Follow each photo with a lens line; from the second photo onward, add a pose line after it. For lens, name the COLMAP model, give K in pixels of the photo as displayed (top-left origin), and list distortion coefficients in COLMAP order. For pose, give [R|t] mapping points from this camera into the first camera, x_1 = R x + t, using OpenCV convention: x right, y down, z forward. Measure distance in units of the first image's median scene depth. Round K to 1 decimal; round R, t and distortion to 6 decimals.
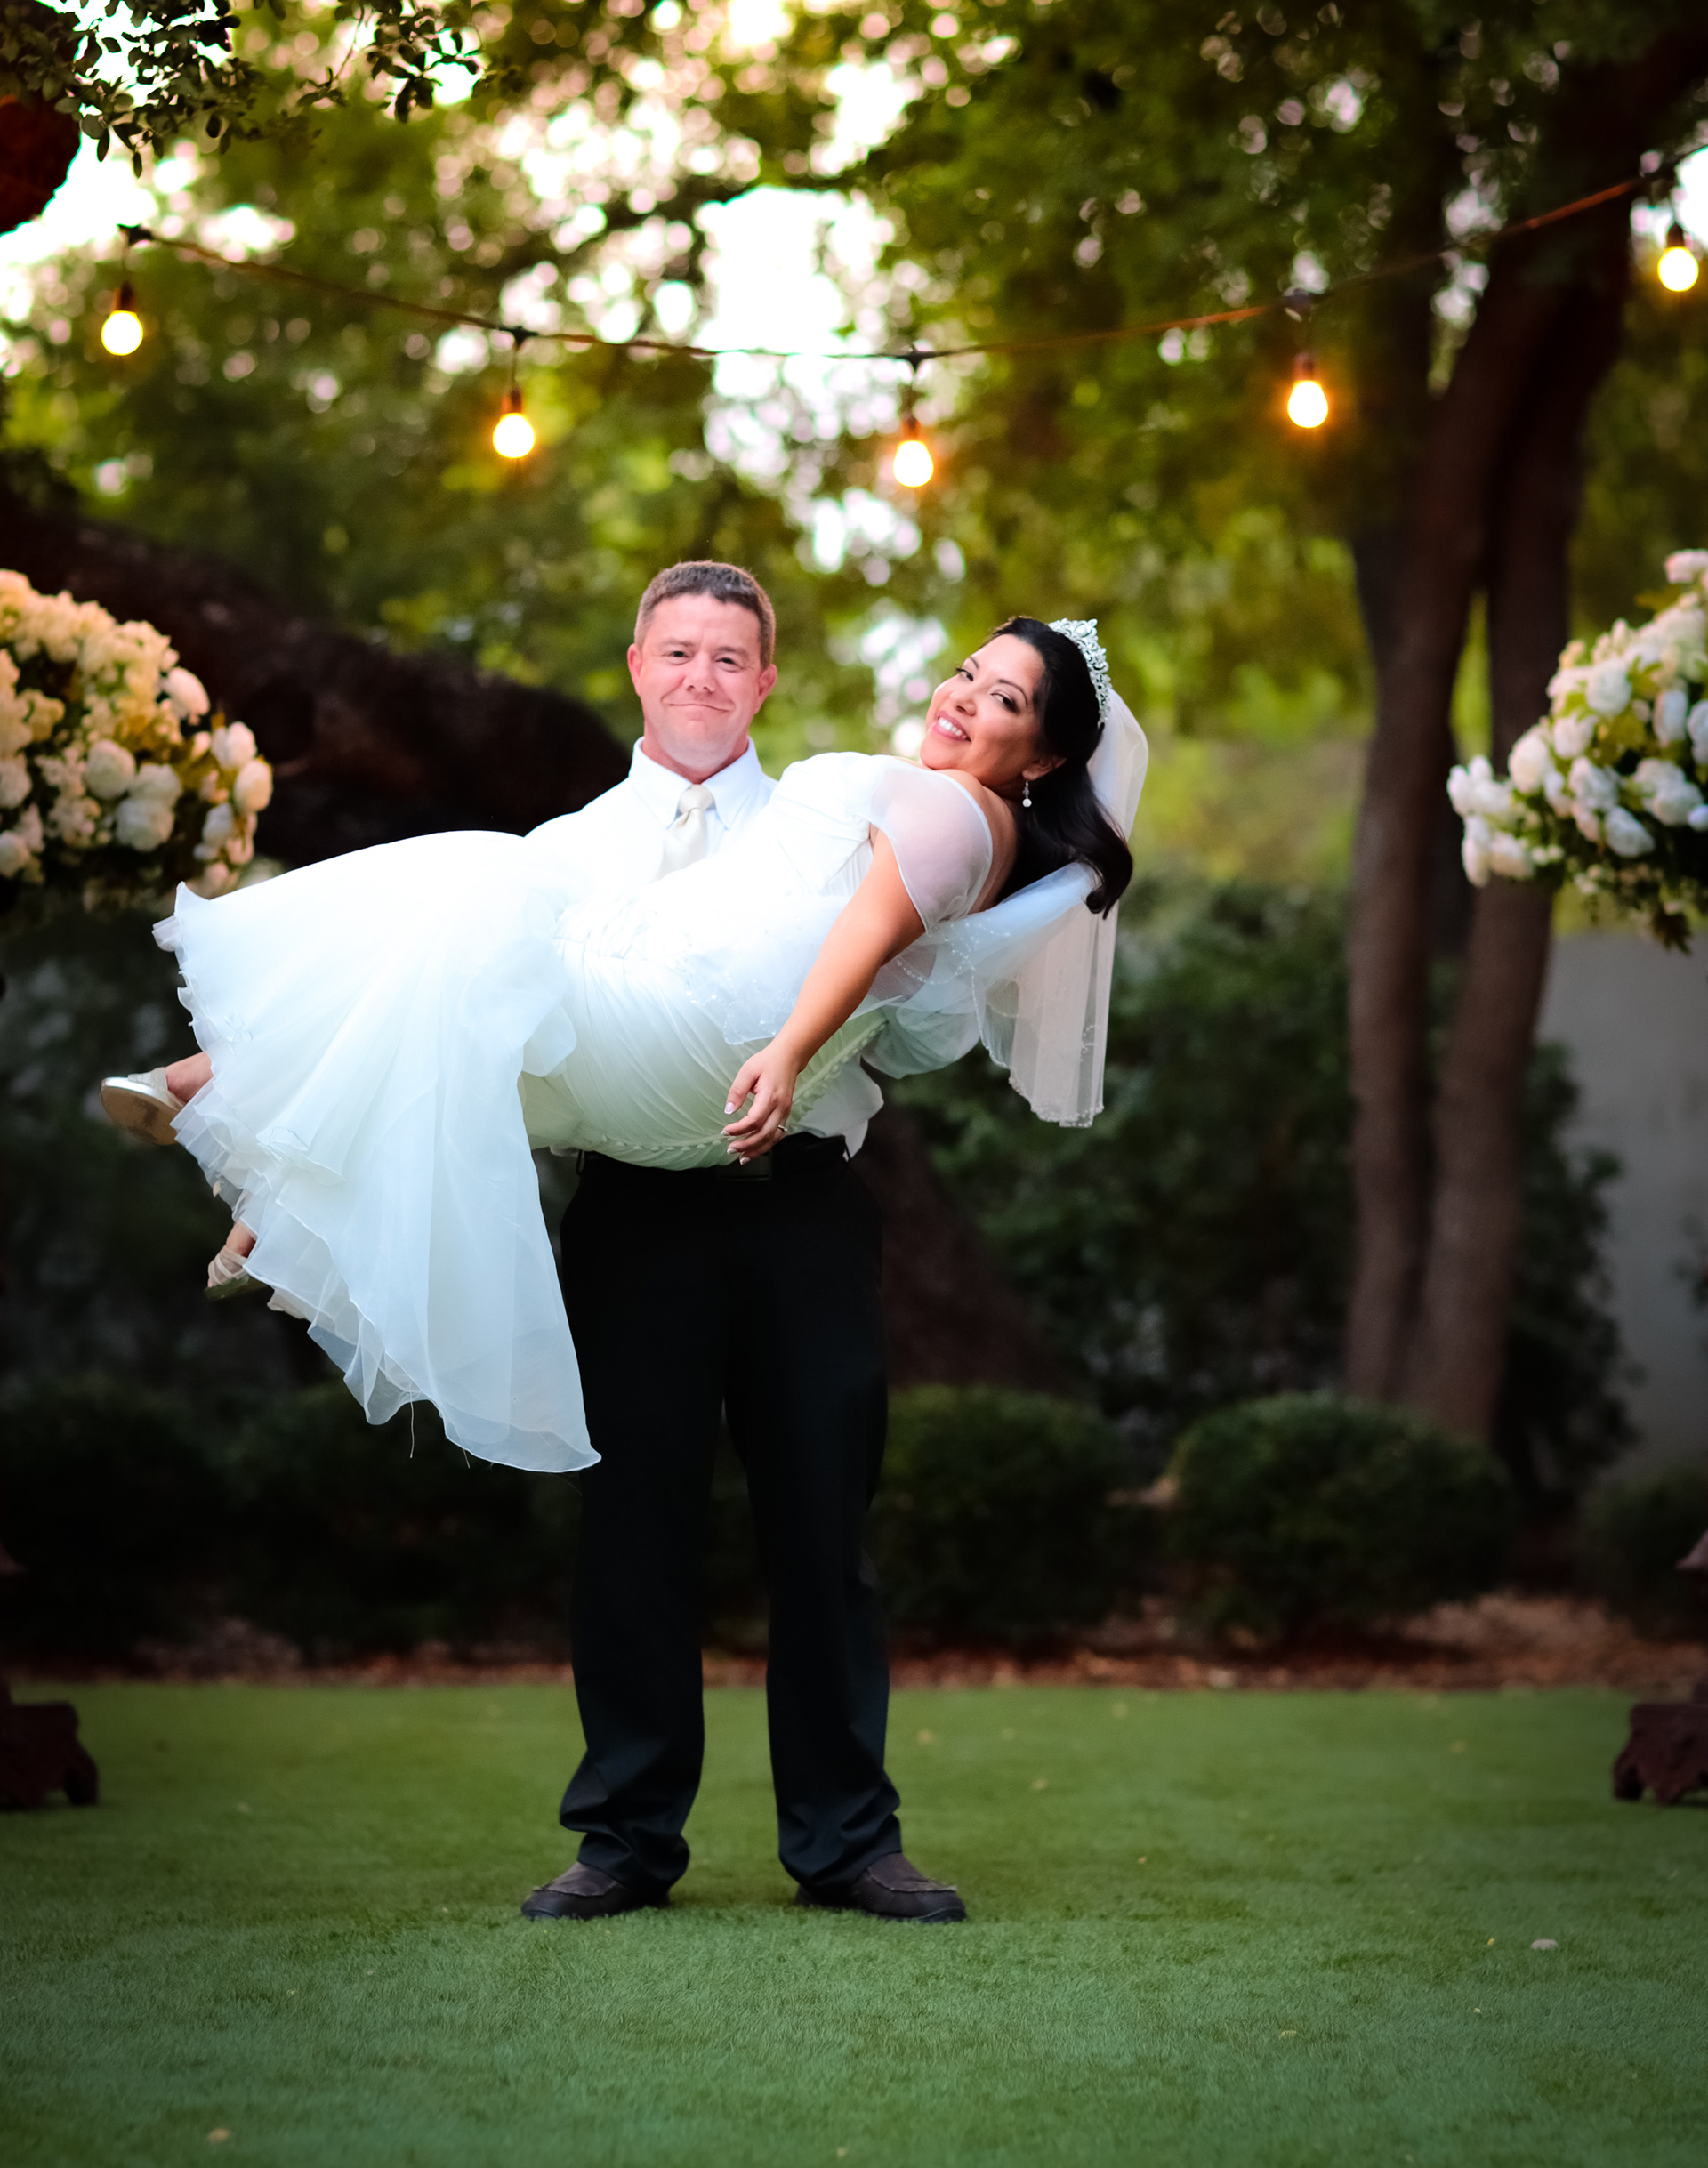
lens RADIAL K [[7330.4, 0, 853.6], [0, 7330.4, 1084.1], [0, 0, 1]] dist [-0.061177, 0.000000]
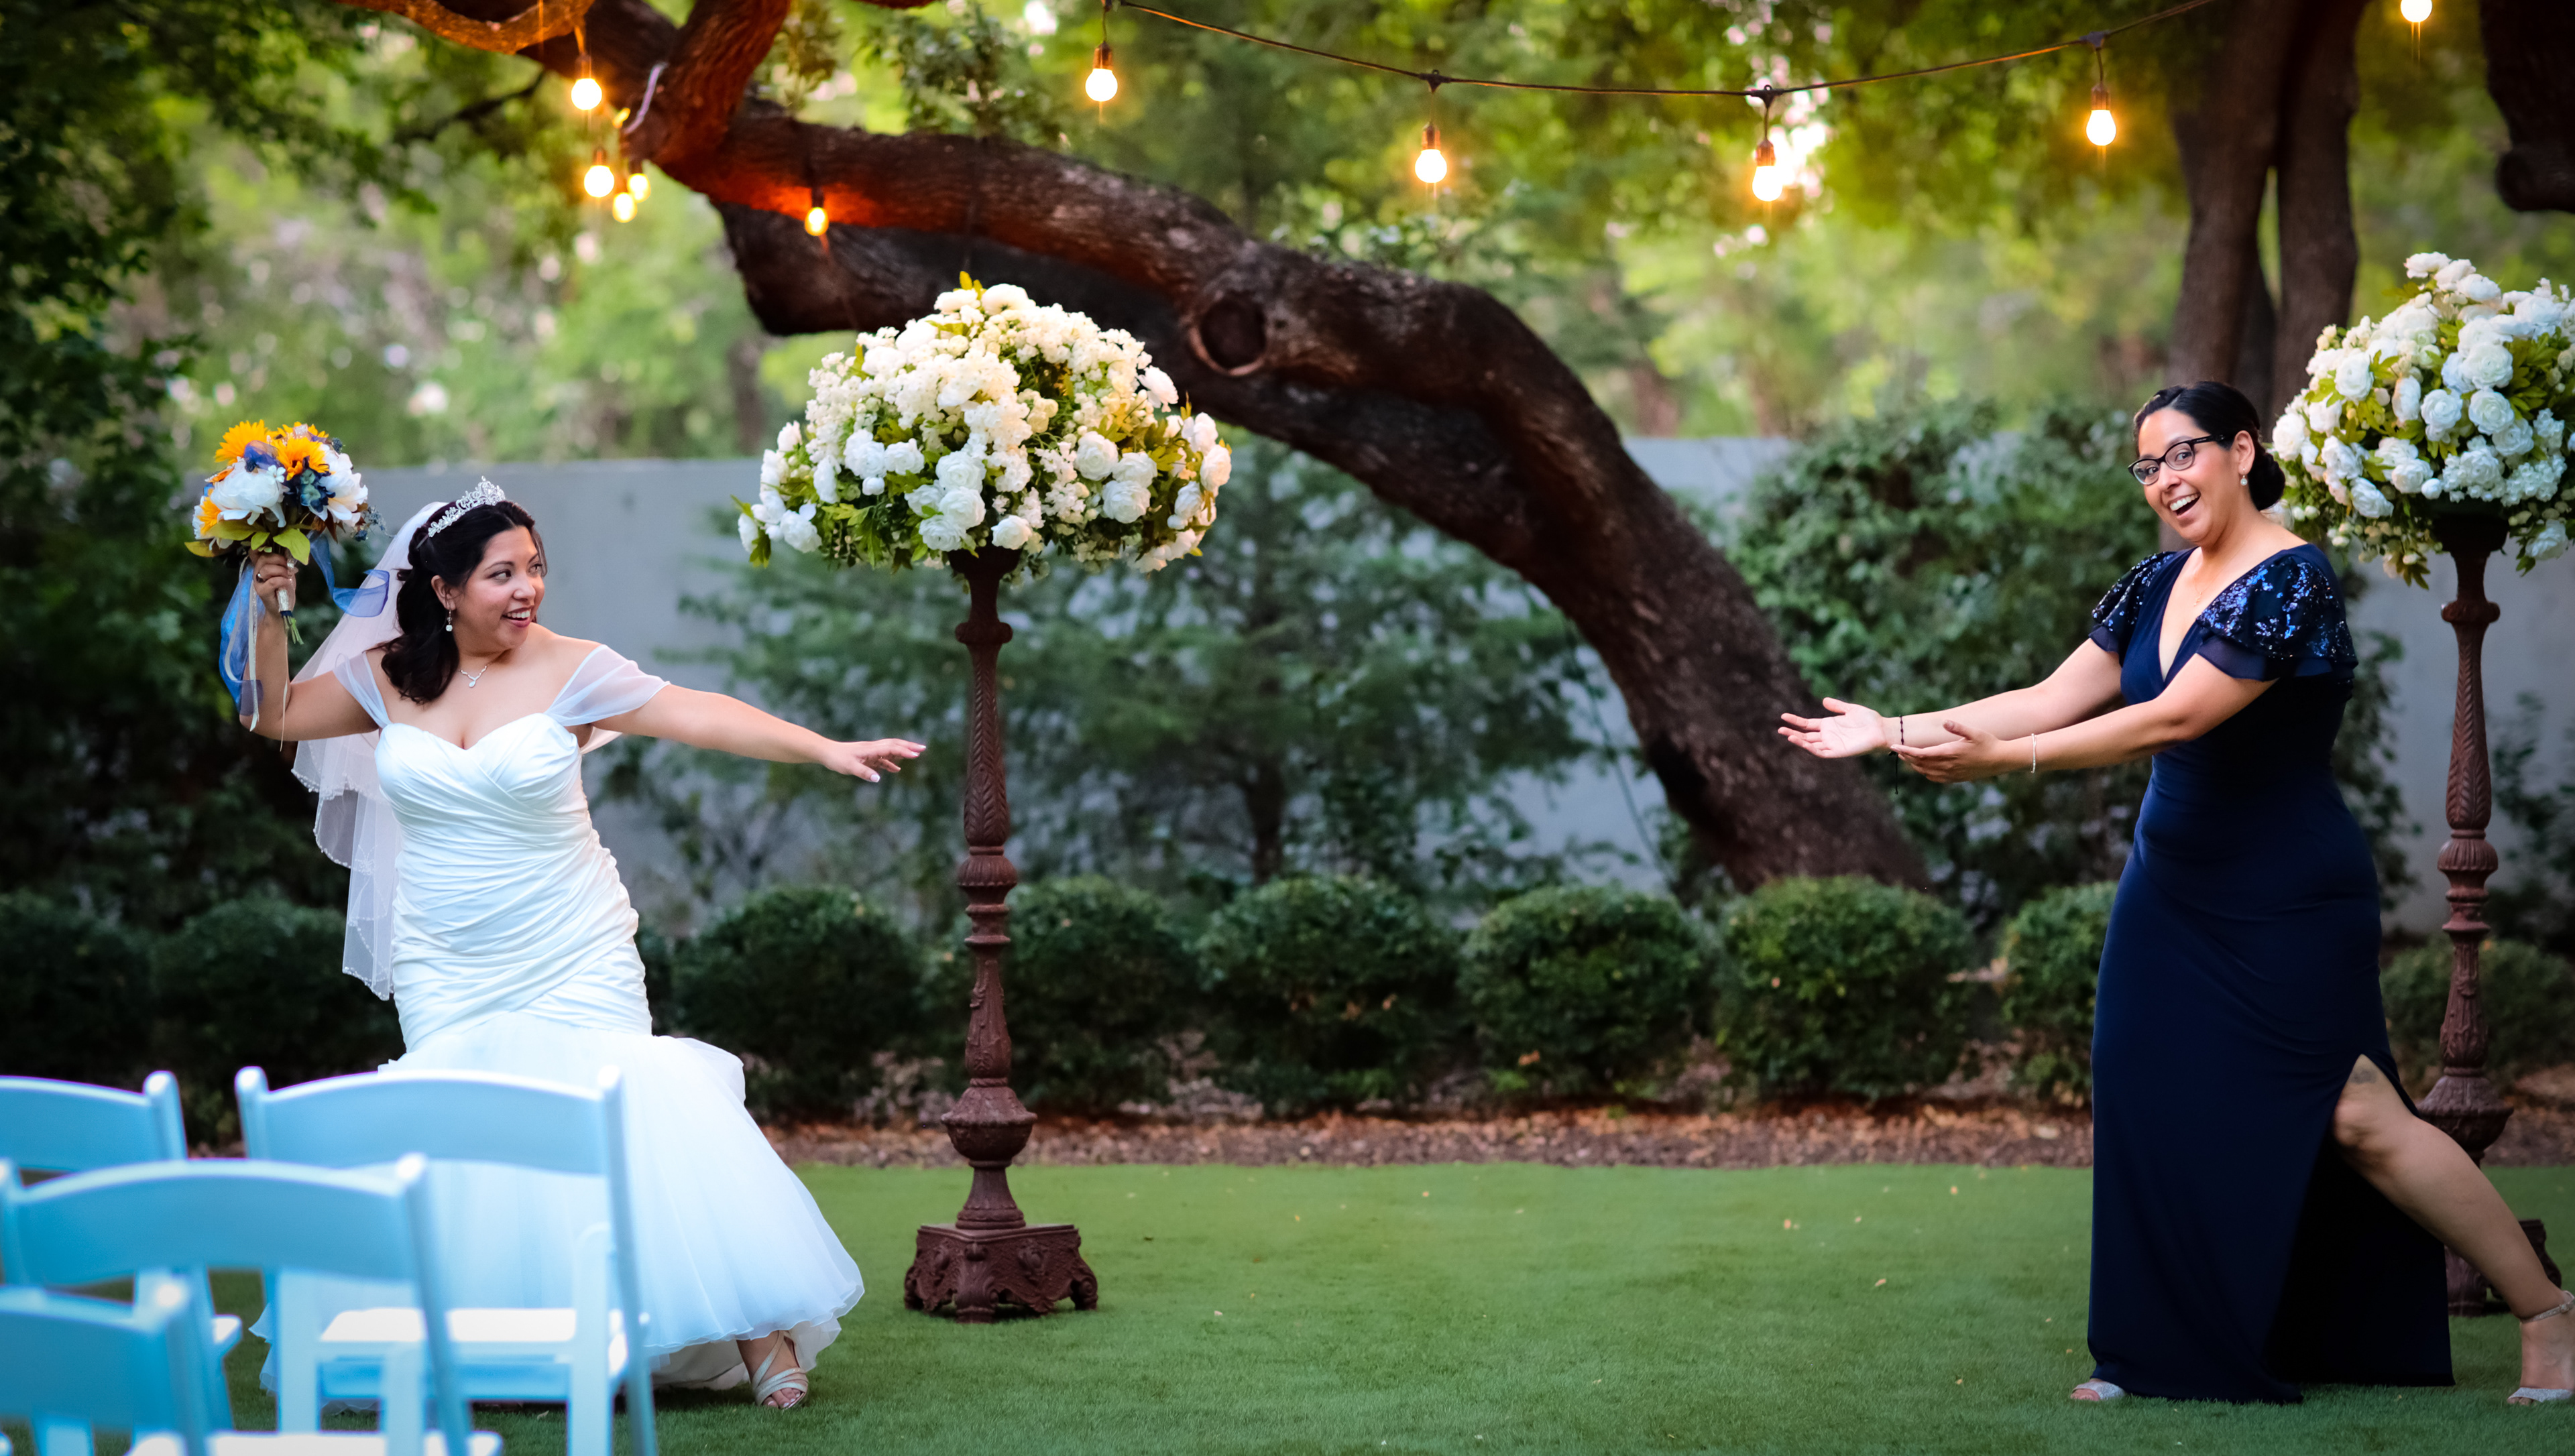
lens RADIAL K [[6849.5, 0, 1288.0], [0, 6849.5, 728.0], [0, 0, 1]] dist [-0.157873, 0.000000]
pose [[0.997493, -0.006192, -0.070492, 0.008293], [0.011085, 0.997539, 0.069235, -0.075440], [0.069890, -0.069843, 0.995107, -0.114778]]
